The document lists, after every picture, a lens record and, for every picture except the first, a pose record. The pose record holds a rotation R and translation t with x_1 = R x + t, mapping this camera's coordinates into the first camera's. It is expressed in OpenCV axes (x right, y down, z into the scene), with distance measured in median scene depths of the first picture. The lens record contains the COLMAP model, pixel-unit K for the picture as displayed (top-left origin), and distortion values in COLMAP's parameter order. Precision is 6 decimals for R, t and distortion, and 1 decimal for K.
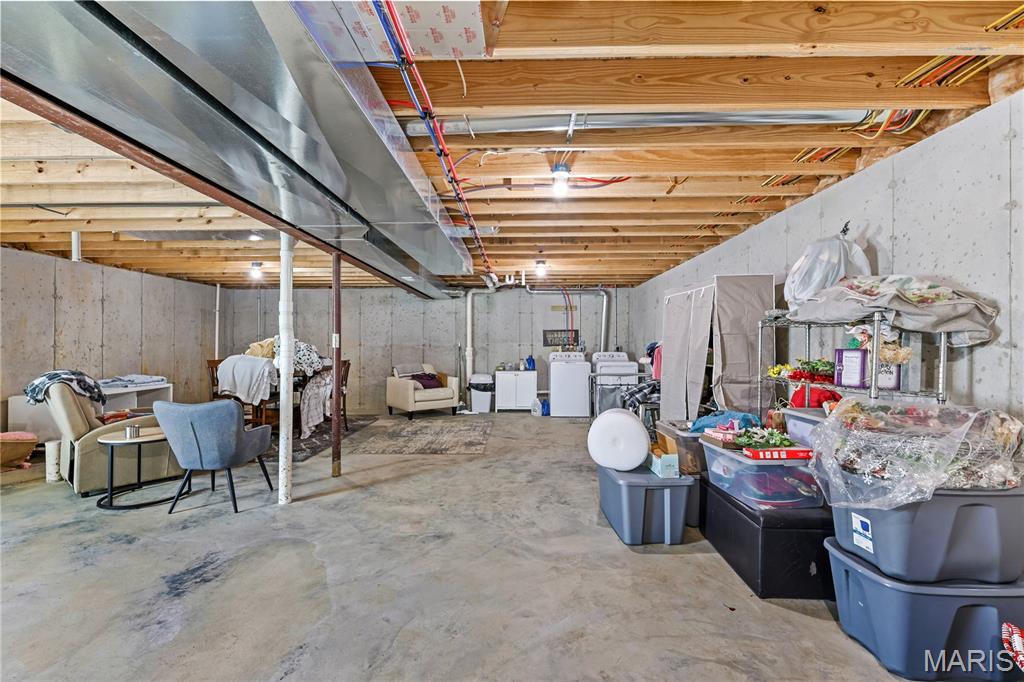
lens RADIAL K [[441.7, 0, 511.9], [0, 441.7, 340.0], [0, 0, 1]] dist [0.001902, -0.000267]
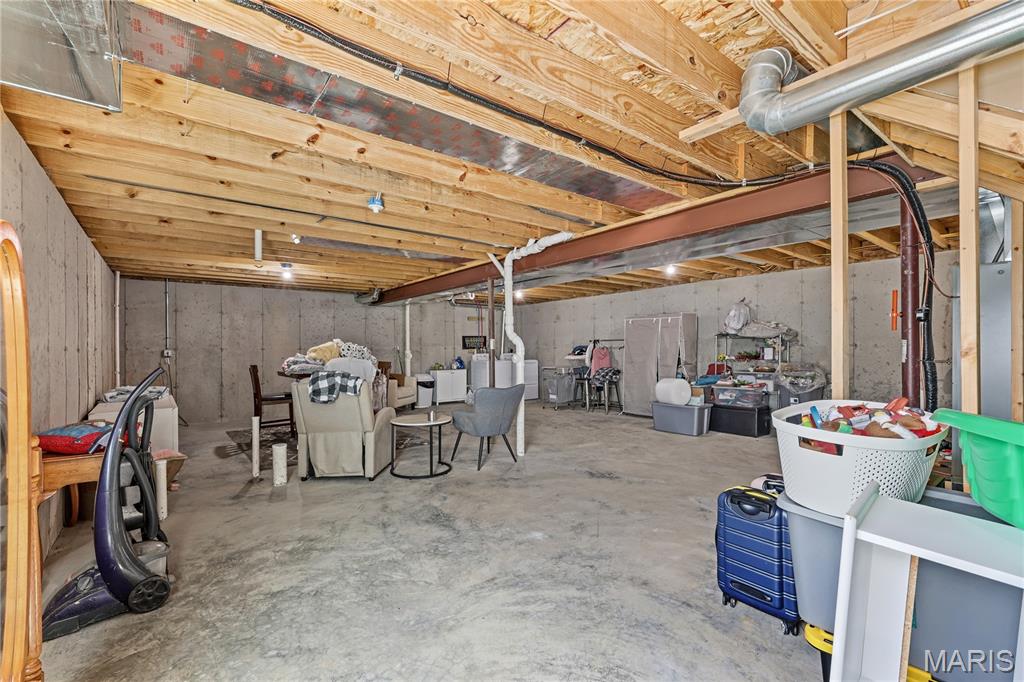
lens RADIAL K [[441.7, 0, 513.9], [0, 441.7, 346.0], [0, 0, 1]] dist [0.001902, -0.000267]
pose [[0.778400, -0.000041, 0.627769, -0.660017], [-0.001055, 0.999999, 0.001373, 0.003410], [-0.627768, -0.001731, 0.778399, -0.053220]]
